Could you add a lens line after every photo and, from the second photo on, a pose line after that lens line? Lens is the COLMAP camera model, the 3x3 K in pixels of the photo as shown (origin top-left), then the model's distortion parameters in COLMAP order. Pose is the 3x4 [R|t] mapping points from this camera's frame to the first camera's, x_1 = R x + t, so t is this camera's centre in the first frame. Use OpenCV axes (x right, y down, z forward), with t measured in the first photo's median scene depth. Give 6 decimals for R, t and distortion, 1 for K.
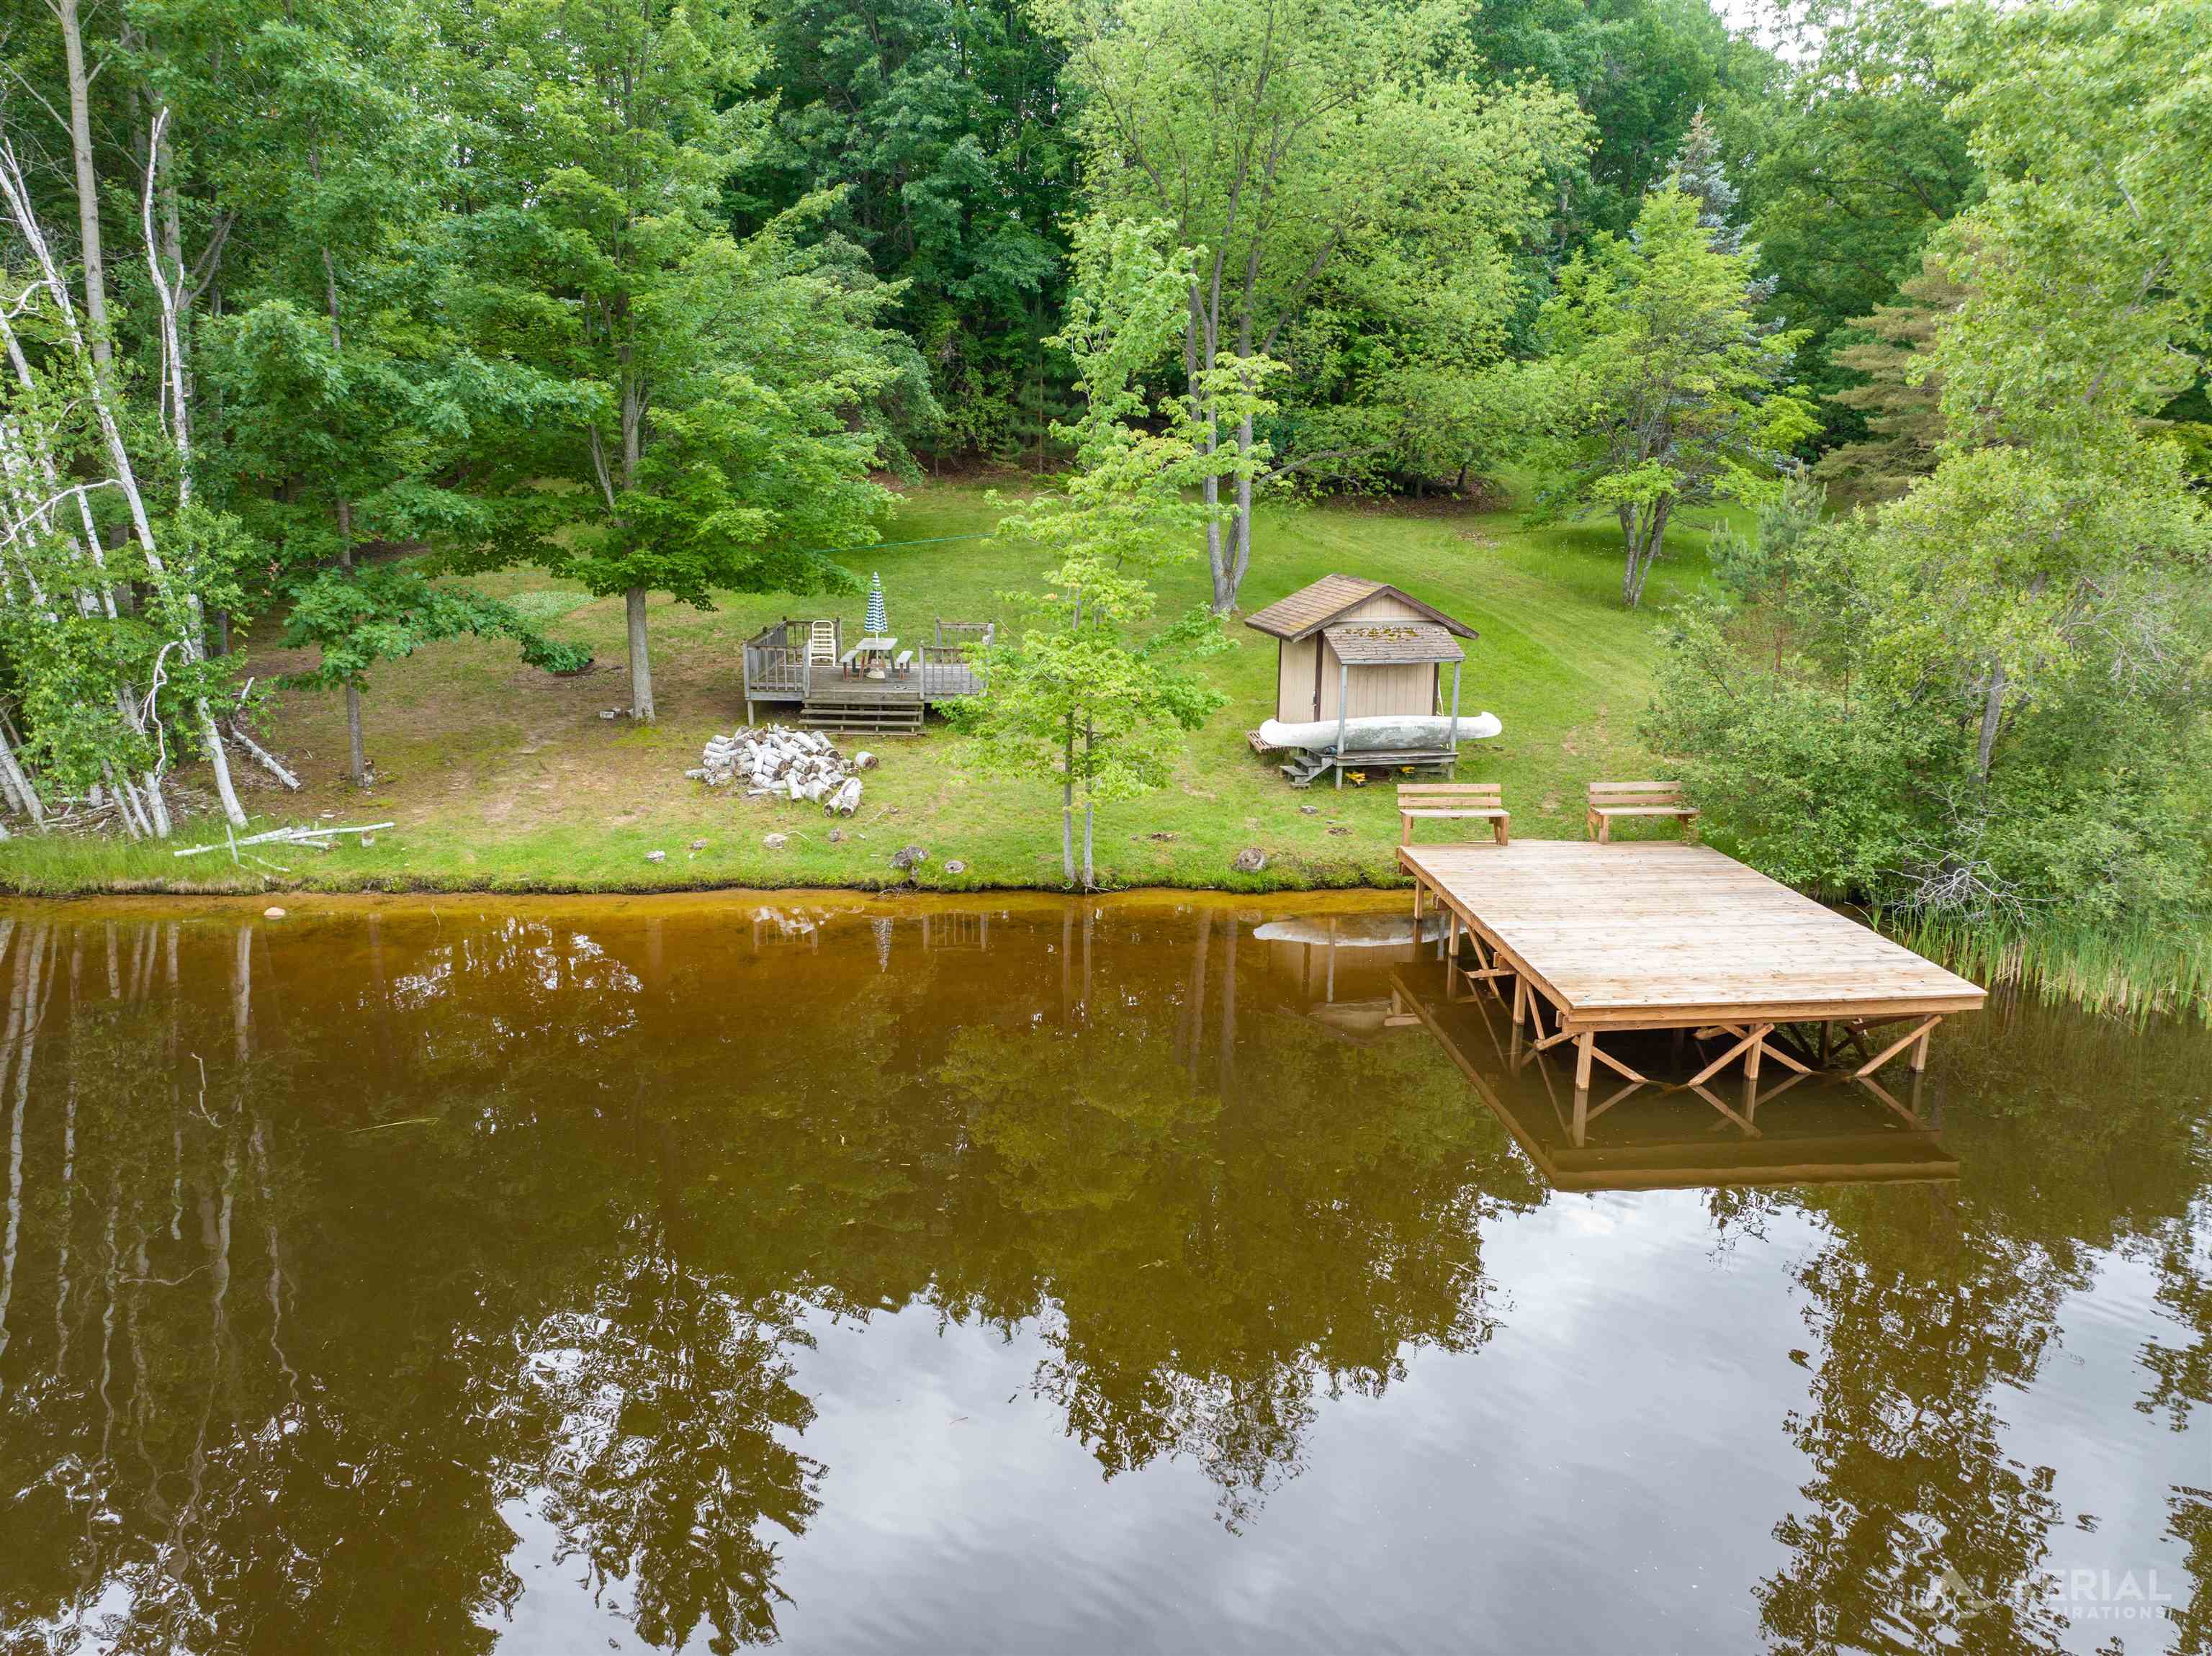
lens RADIAL K [[1617.3, 0, 1107.4], [0, 1617.3, 839.1], [0, 0, 1]] dist [-0.024291, -0.001940]
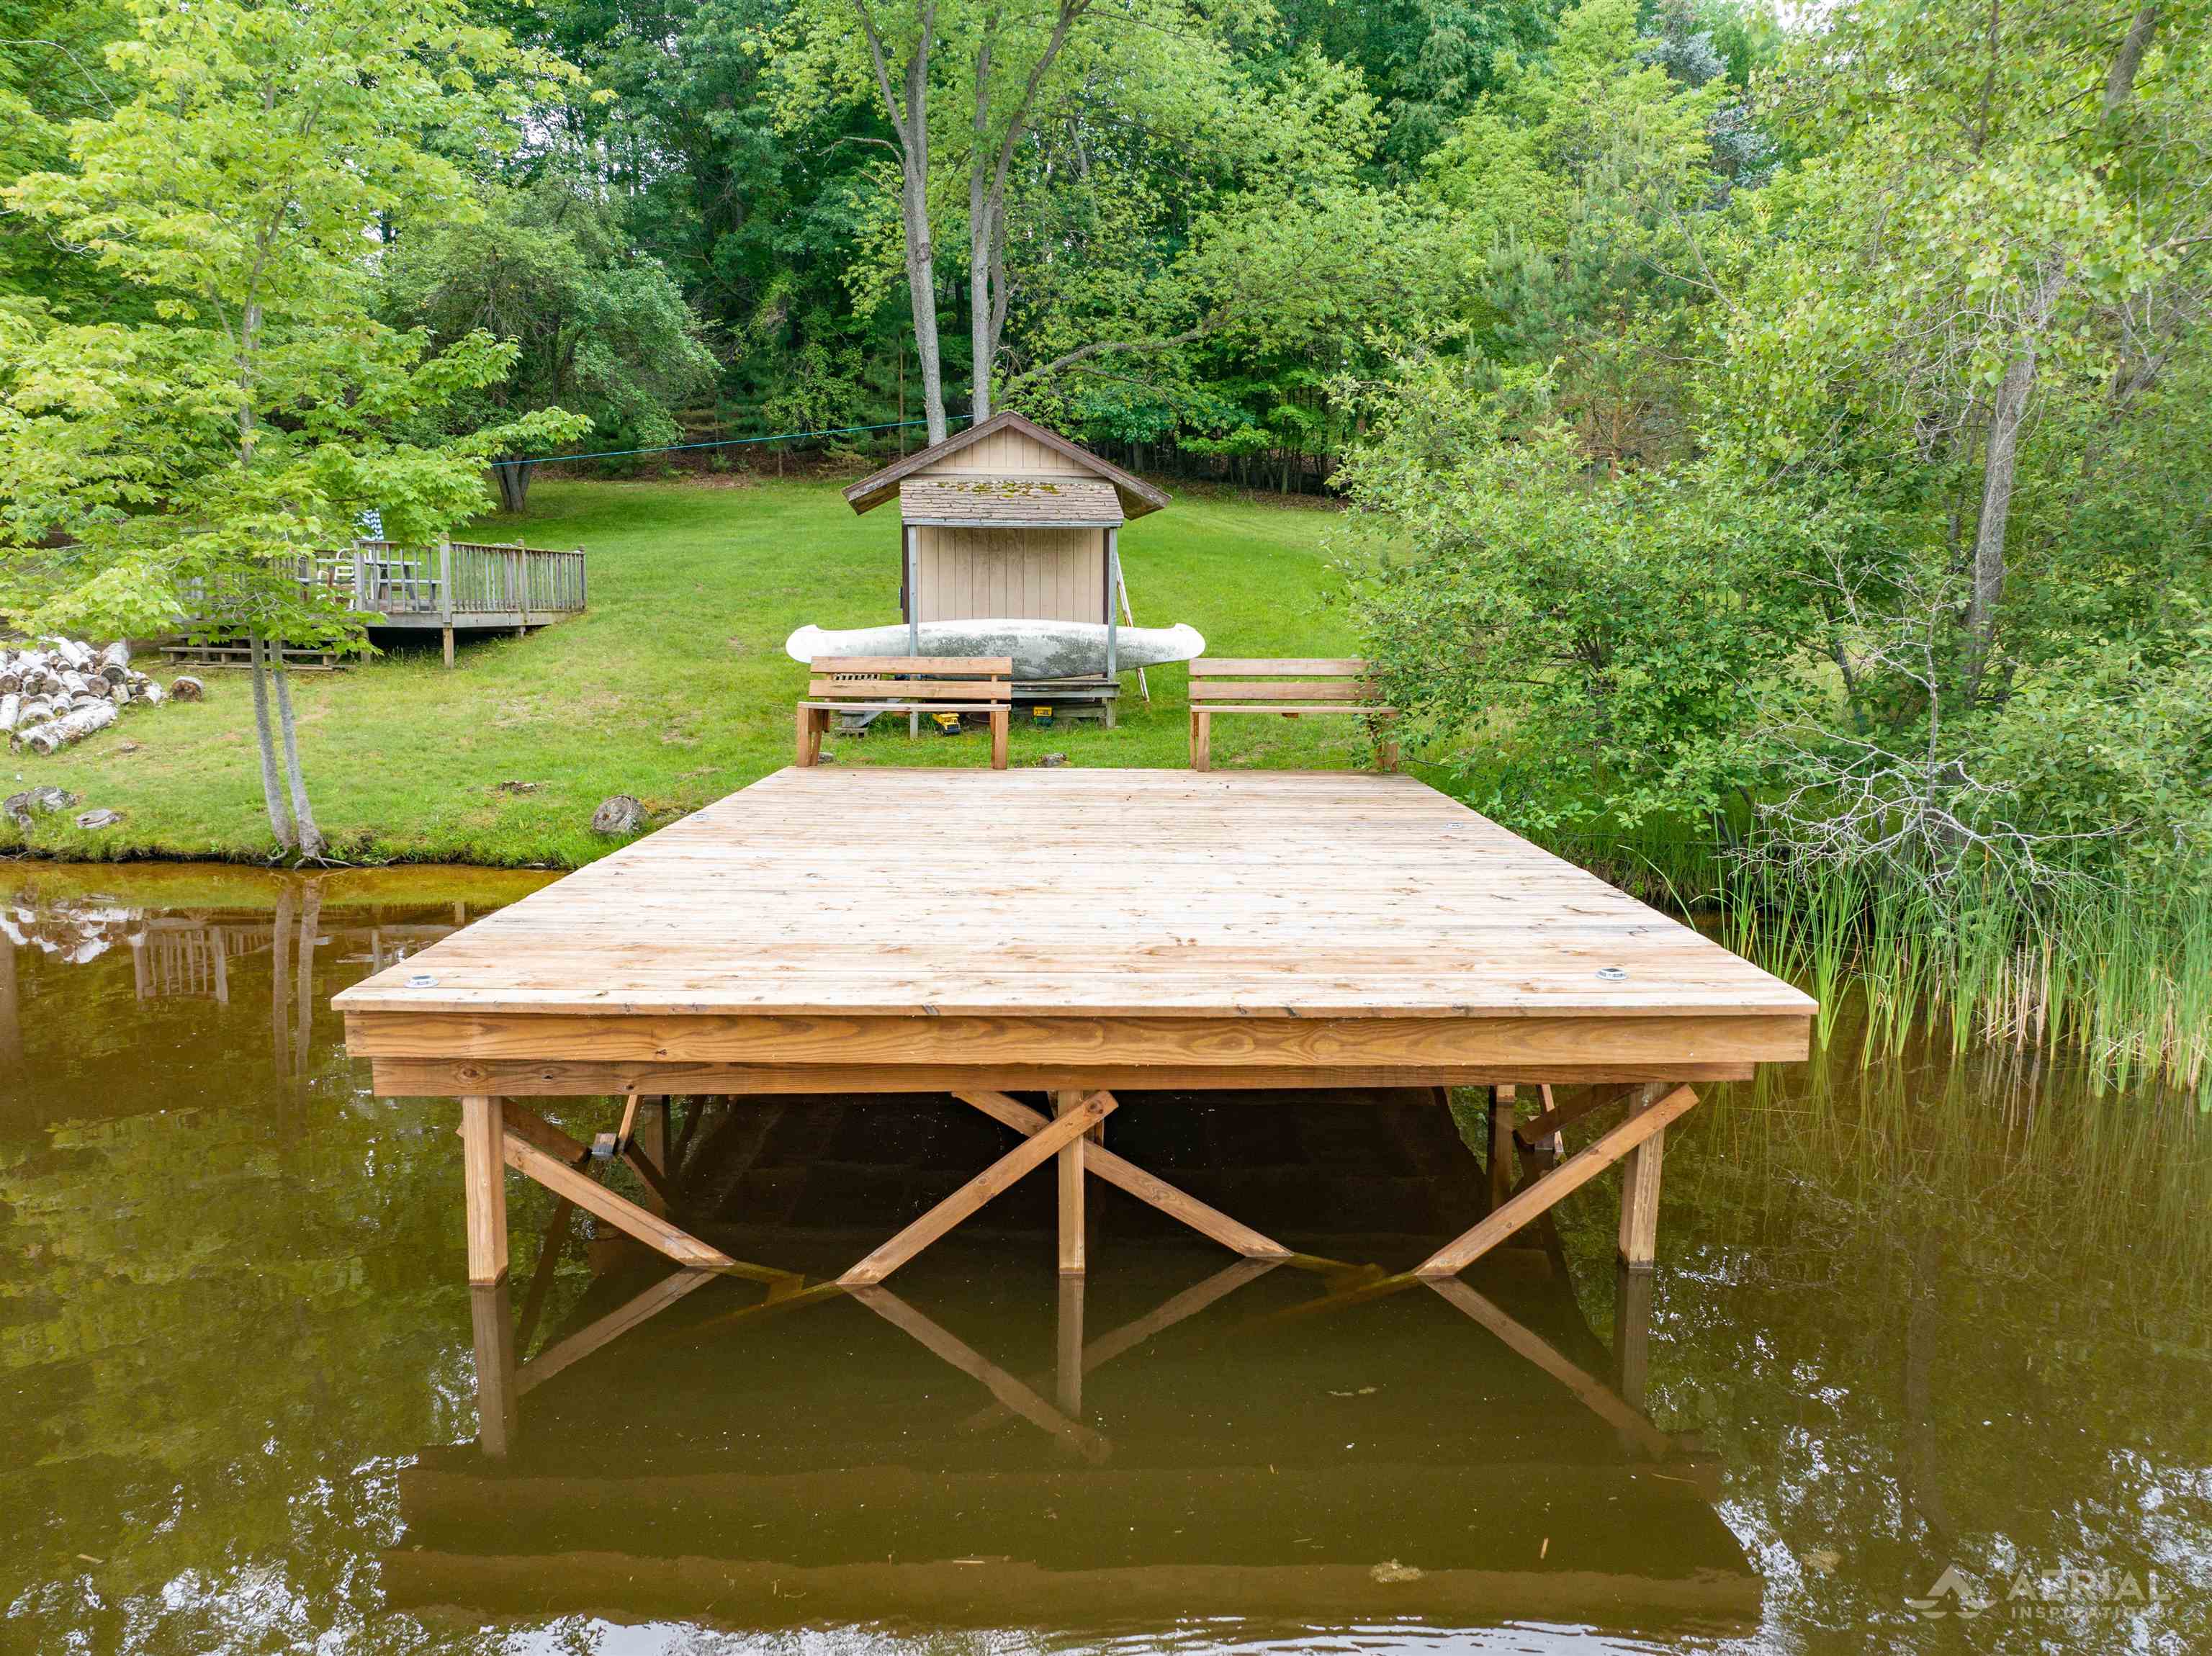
lens RADIAL K [[1617.3, 0, 1101.3], [0, 1617.3, 816.7], [0, 0, 1]] dist [-0.024291, -0.001940]
pose [[0.996563, 0.012216, -0.081934, 0.315052], [-0.020191, 0.995058, -0.097219, 0.066337], [0.080341, 0.098539, 0.991885, 0.495067]]
